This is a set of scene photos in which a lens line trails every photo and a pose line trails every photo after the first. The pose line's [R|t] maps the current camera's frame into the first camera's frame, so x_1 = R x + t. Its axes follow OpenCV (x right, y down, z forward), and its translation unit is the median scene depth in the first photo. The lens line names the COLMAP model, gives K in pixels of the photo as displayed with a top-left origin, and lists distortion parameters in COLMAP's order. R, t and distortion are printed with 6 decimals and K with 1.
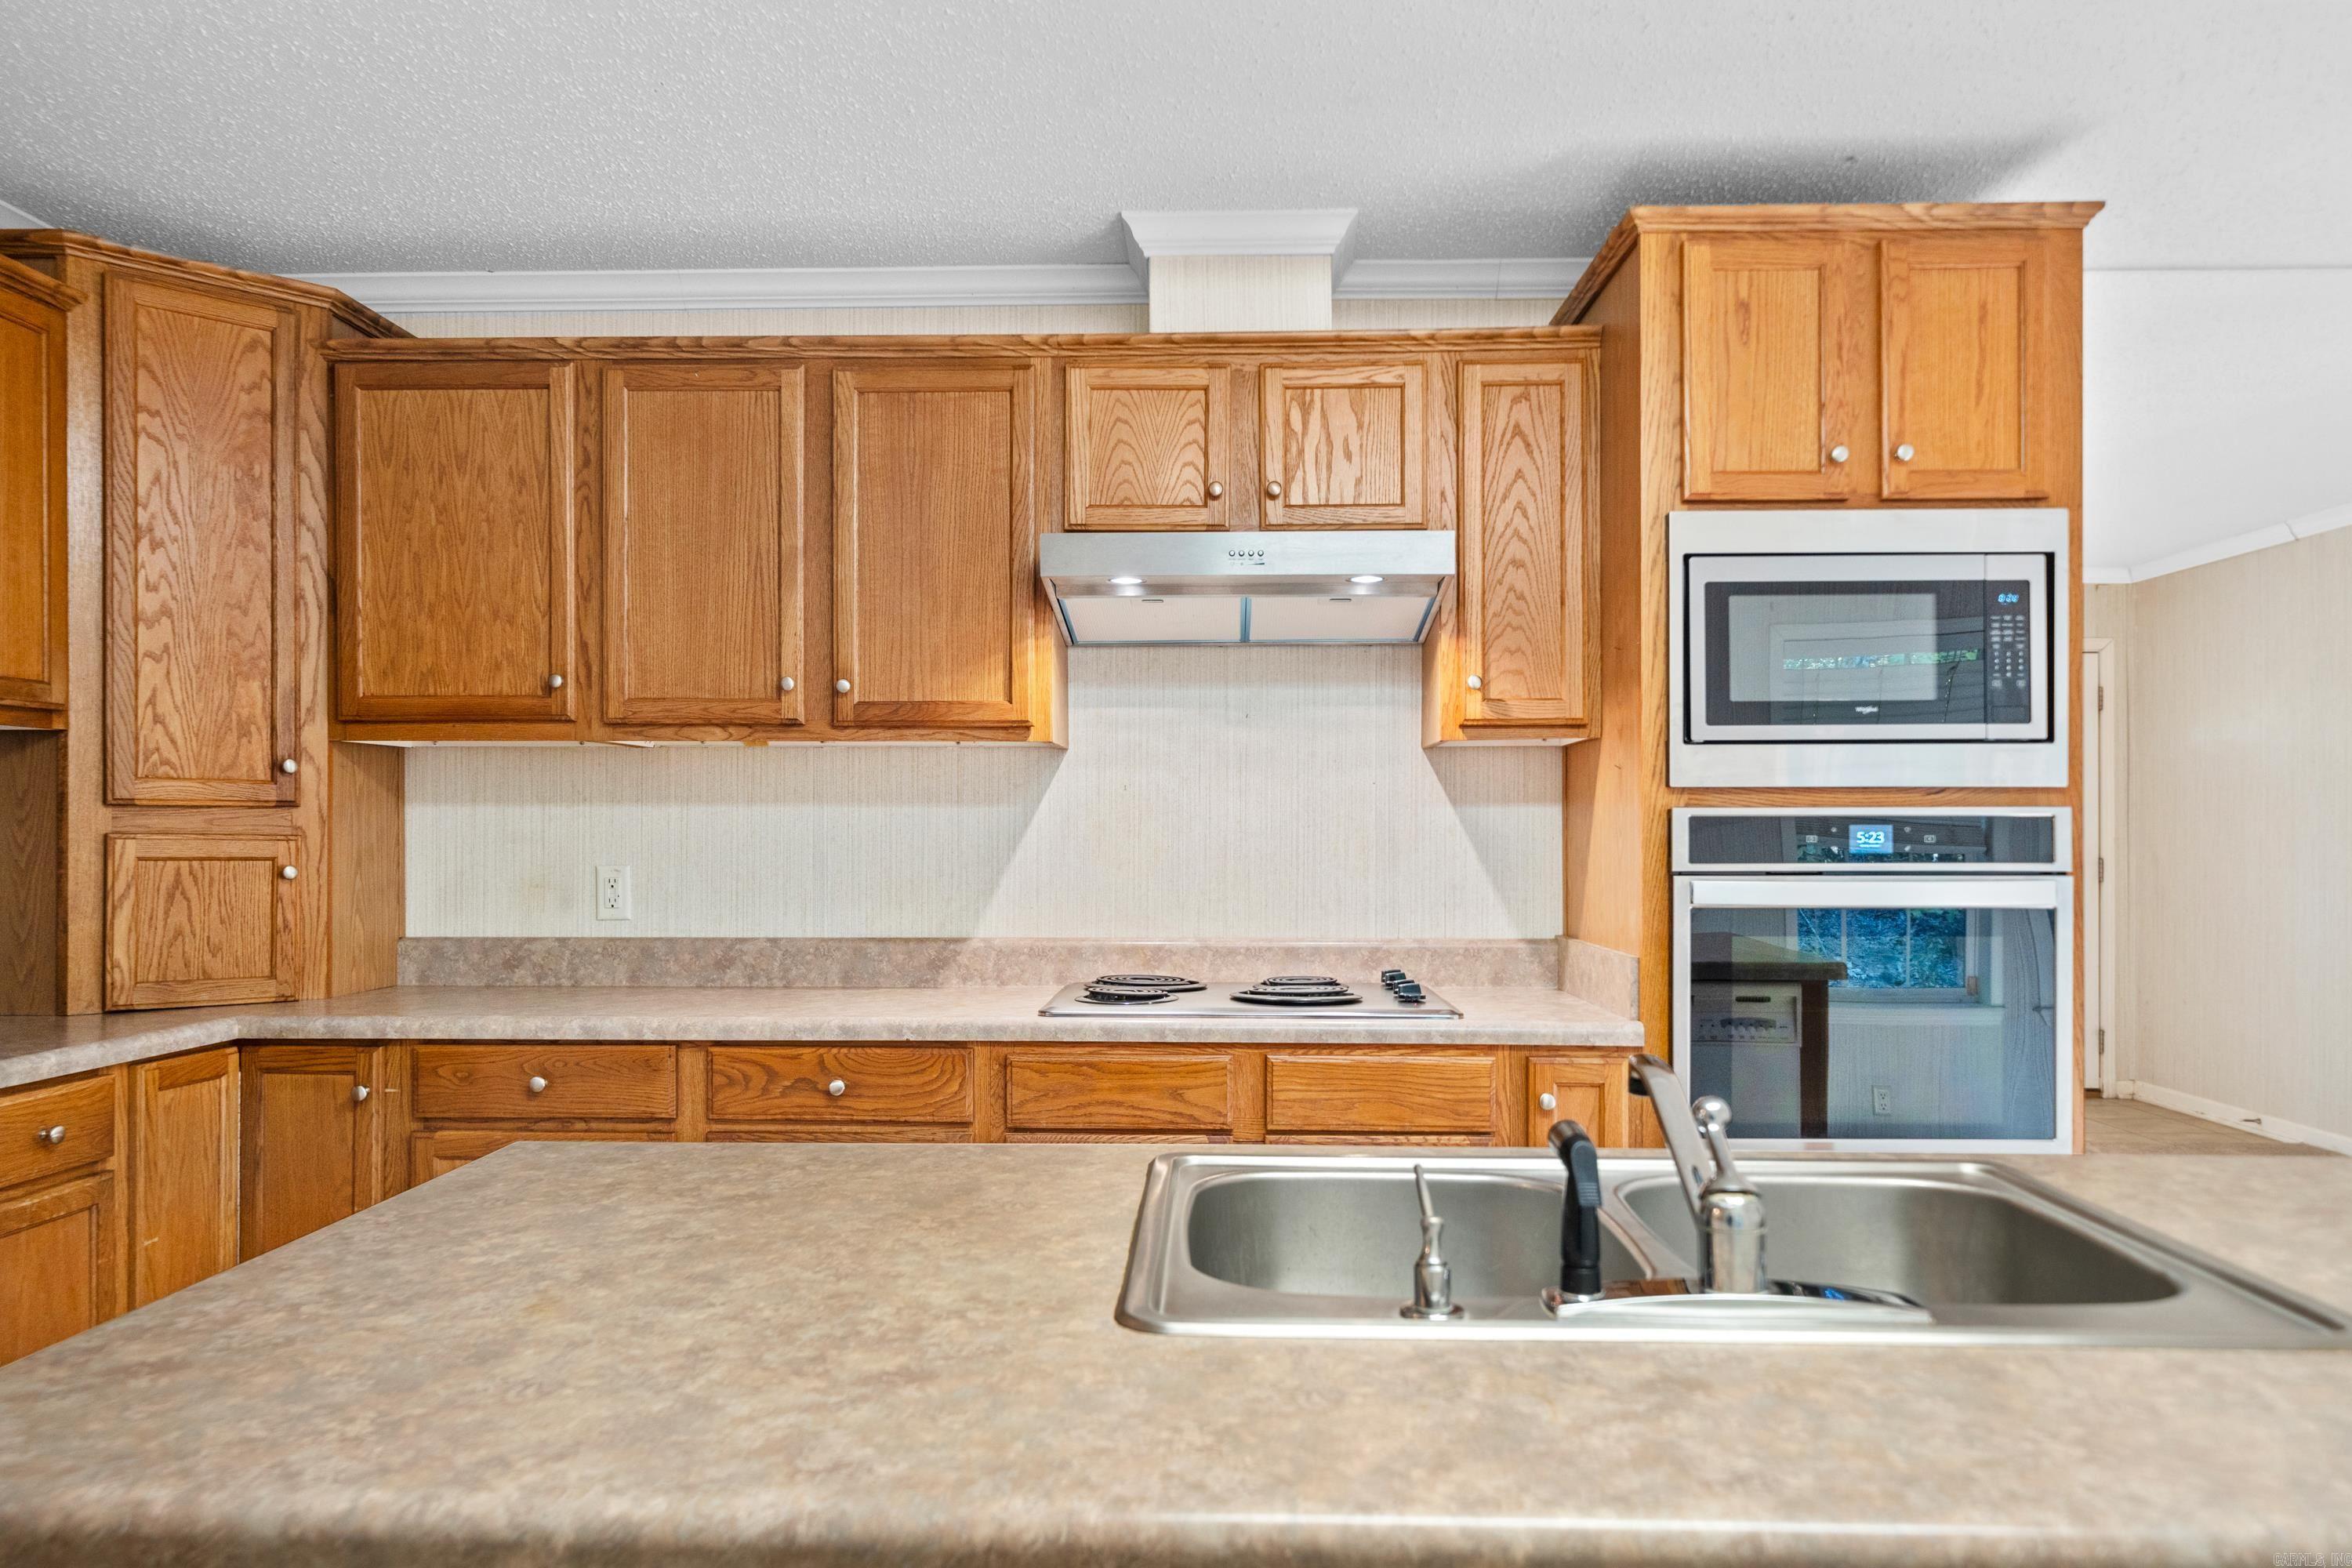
lens RADIAL K [[1589.0, 0, 1178.4], [0, 1589.0, 833.0], [0, 0, 1]] dist [0.003252, 0.002411]
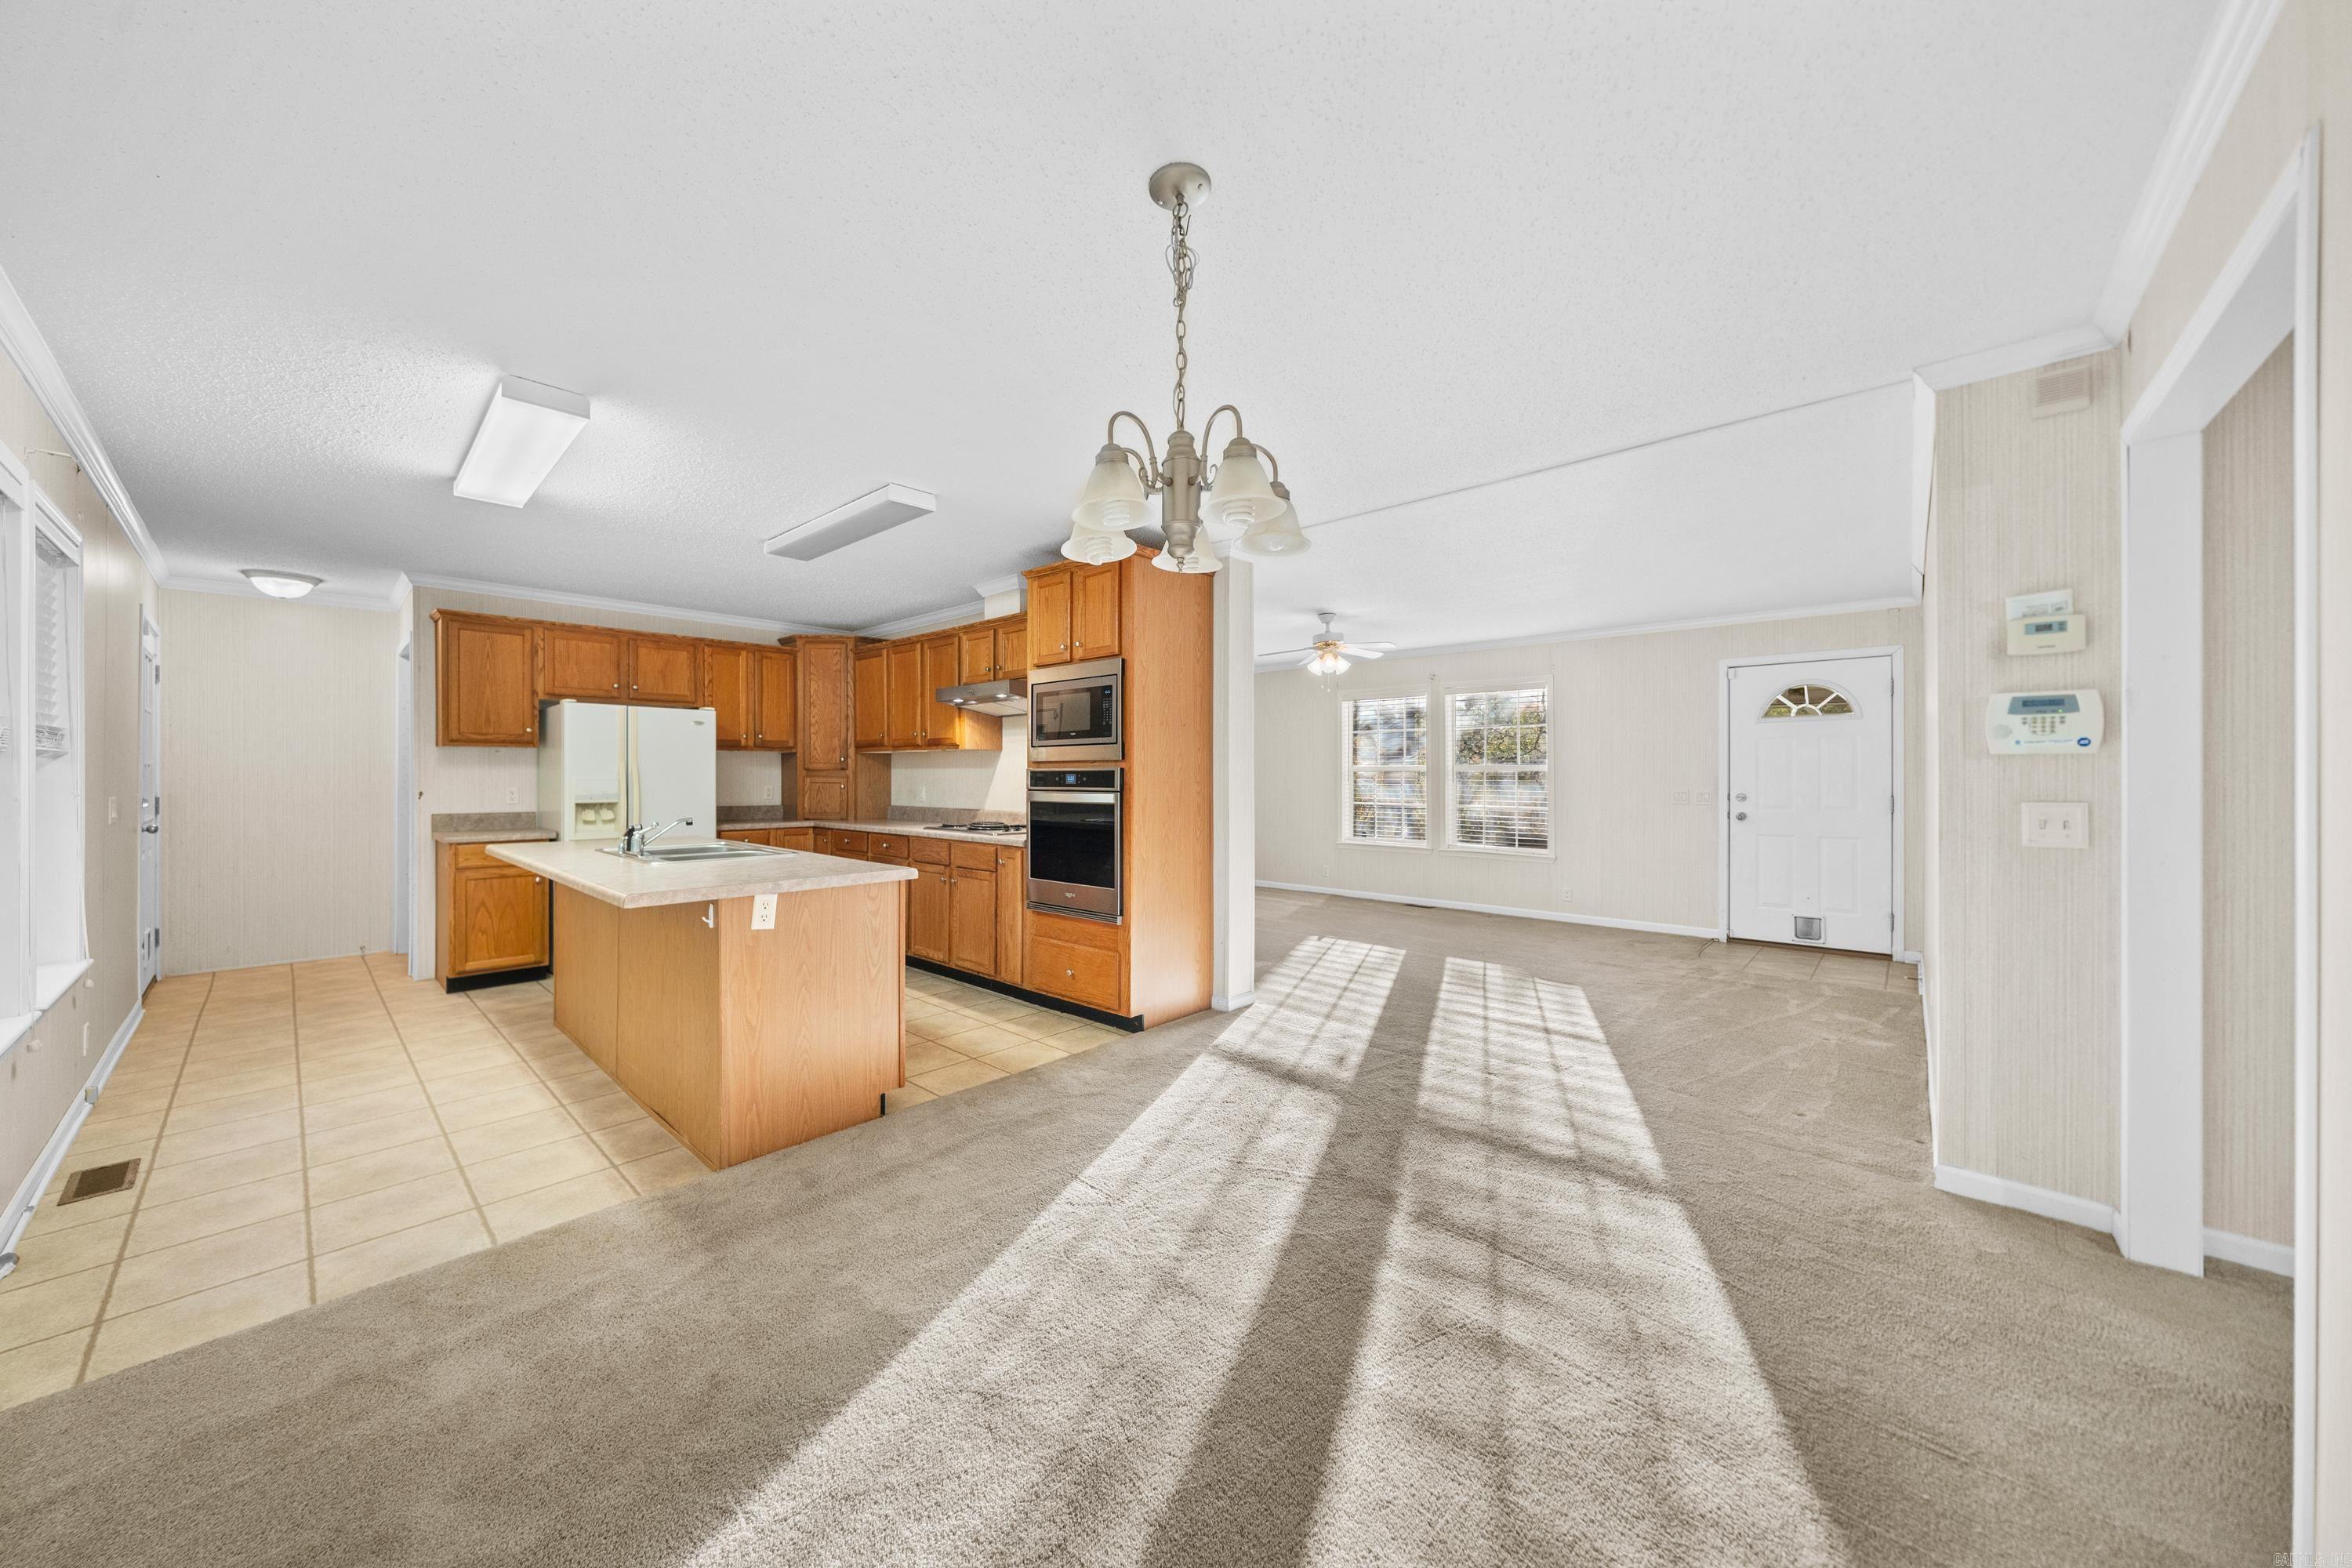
lens RADIAL K [[817.9, 0, 1169.2], [0, 817.9, 778.4], [0, 0, 1]] dist [-0.004925, 0.000029]
pose [[0.760262, 0.002314, -0.649612, 1.357766], [-0.002326, 0.999997, 0.000839, 0.001092], [0.649612, 0.000873, 0.760265, -0.009232]]
